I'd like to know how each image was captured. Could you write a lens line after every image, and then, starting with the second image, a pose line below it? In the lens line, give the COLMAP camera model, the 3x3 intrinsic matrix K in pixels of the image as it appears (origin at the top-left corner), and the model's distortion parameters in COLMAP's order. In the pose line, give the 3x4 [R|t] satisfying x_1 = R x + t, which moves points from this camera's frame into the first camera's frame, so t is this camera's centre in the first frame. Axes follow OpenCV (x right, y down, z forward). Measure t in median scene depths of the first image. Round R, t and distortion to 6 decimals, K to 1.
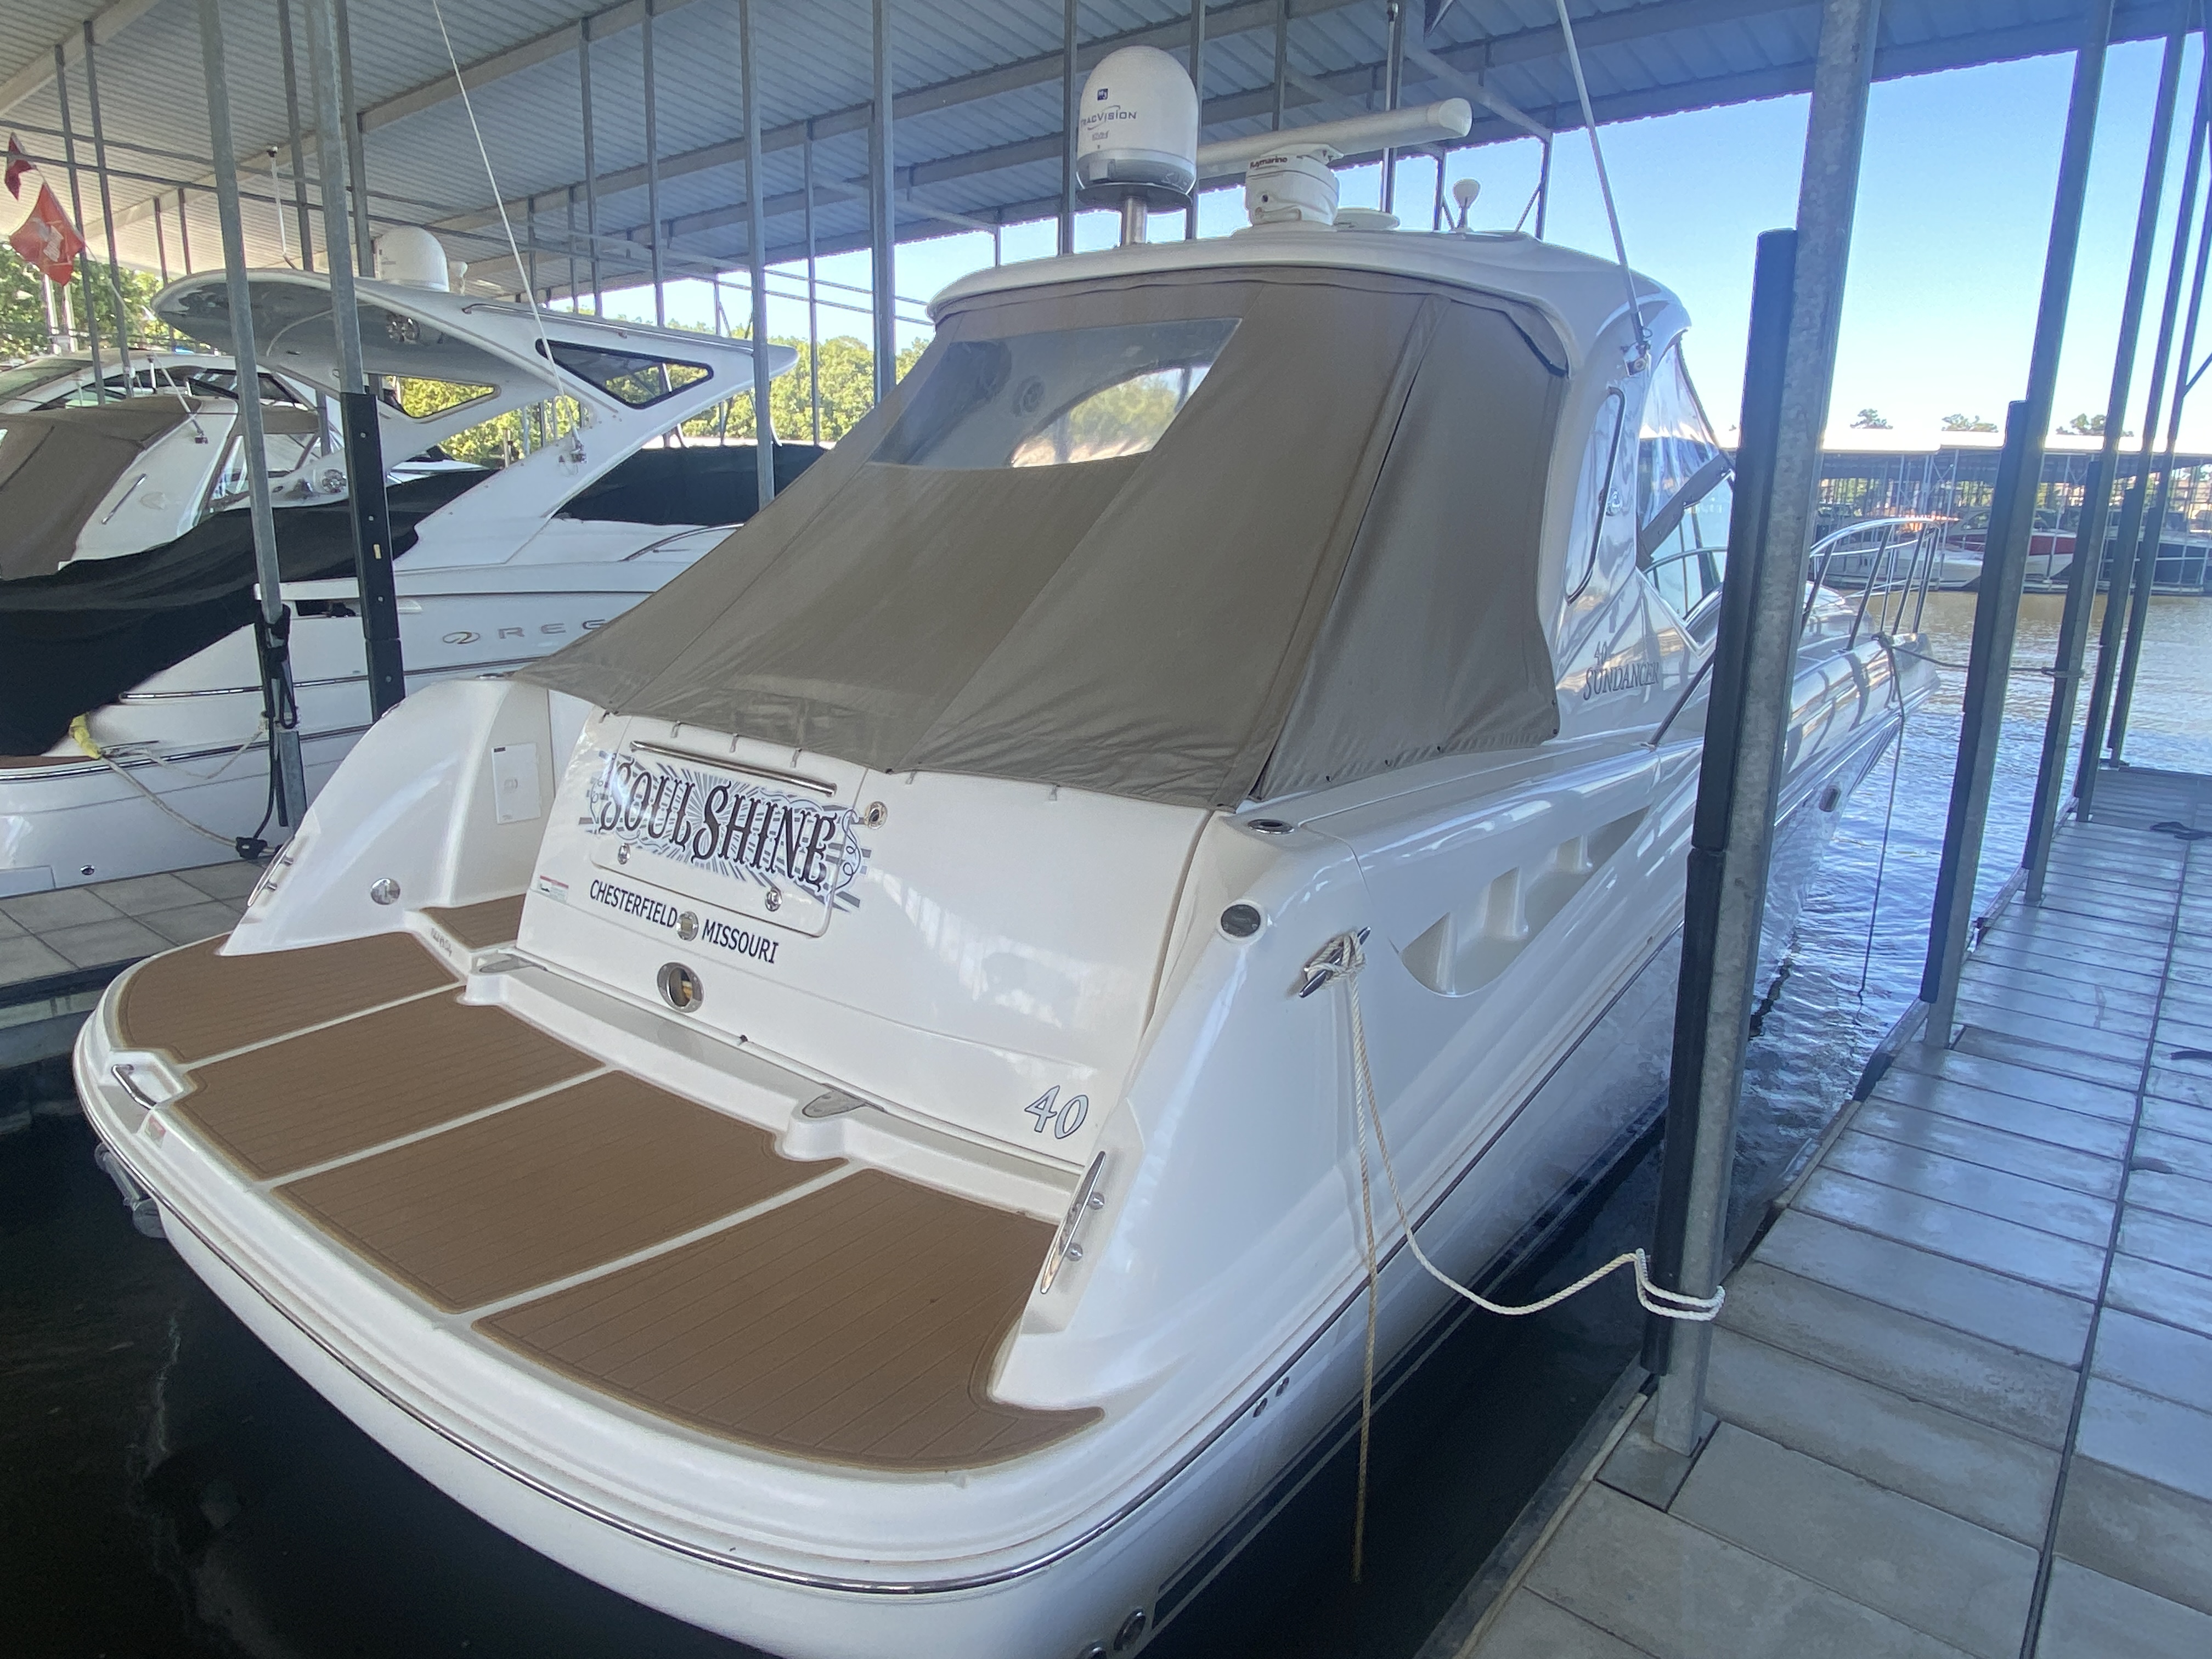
lens RADIAL K [[1414.1, 0, 1151.6], [0, 1414.1, 825.7], [0, 0, 1]] dist [0.033576, -0.000986]
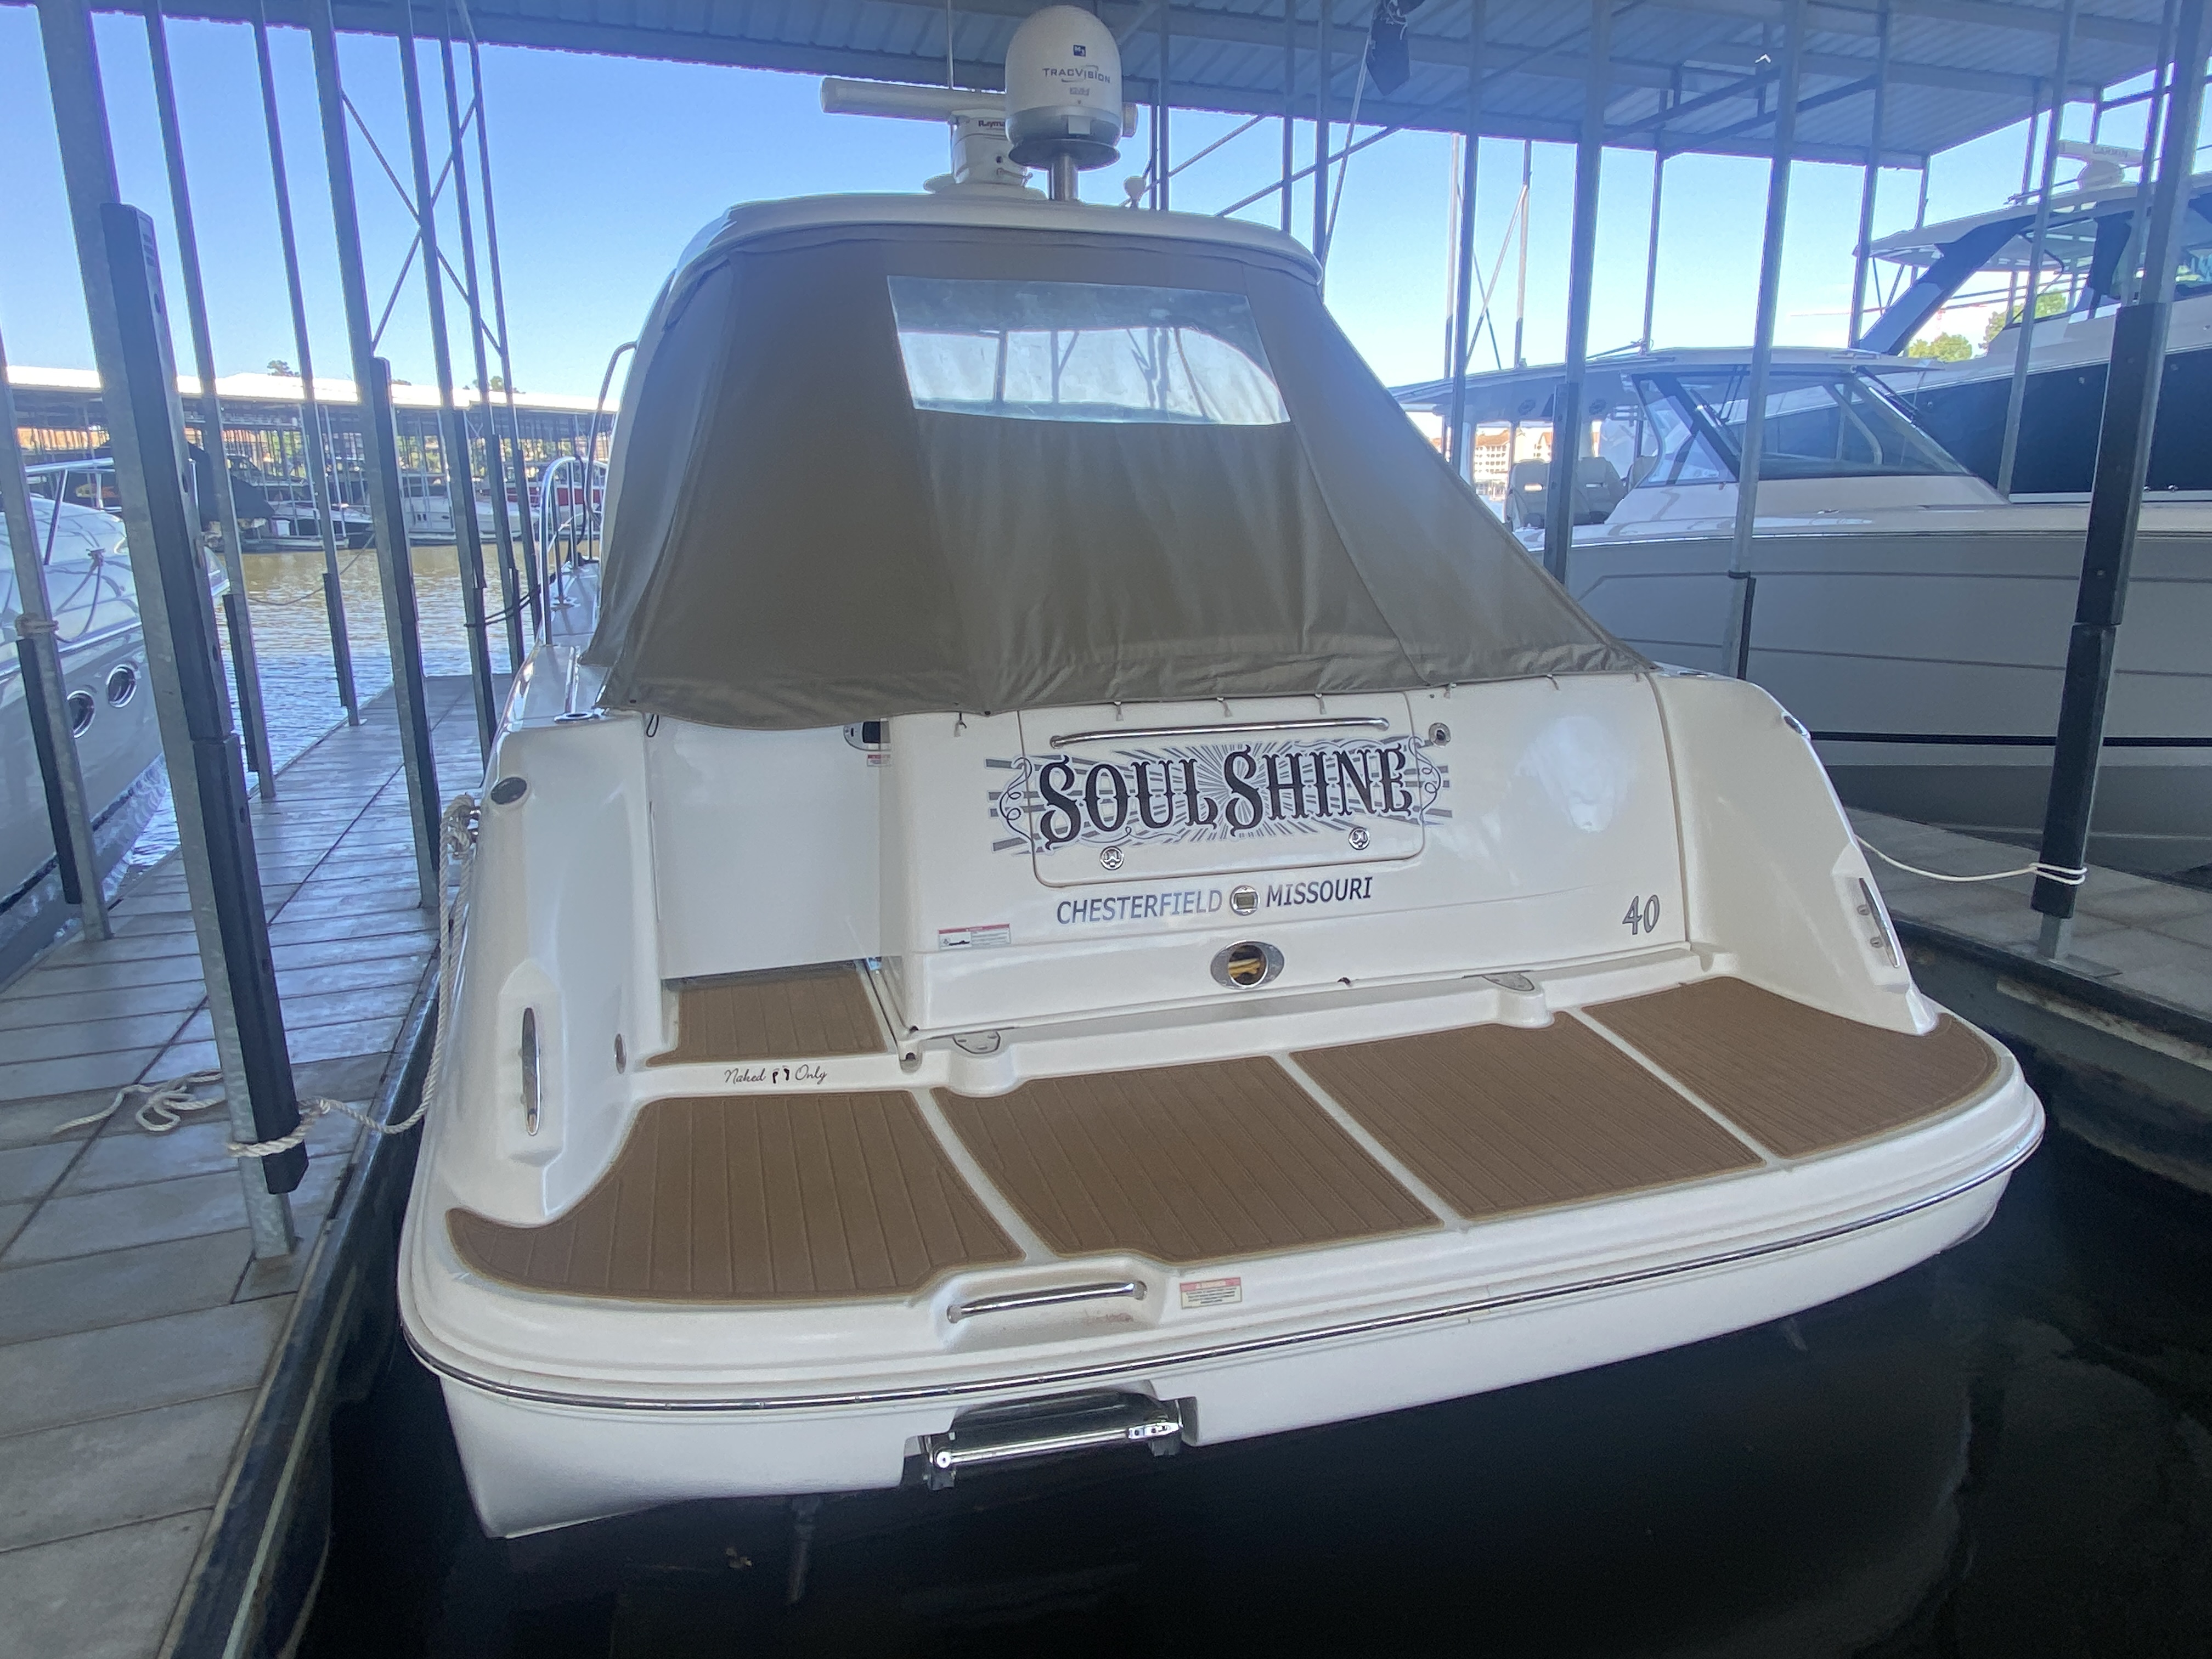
lens RADIAL K [[1414.1, 0, 1151.6], [0, 1414.1, 825.7], [0, 0, 1]] dist [0.033576, -0.000986]
pose [[0.544472, -0.220279, 0.809338, -1.171413], [0.194362, 0.971771, 0.133733, -0.124230], [-0.815950, 0.084491, 0.571916, 0.517887]]
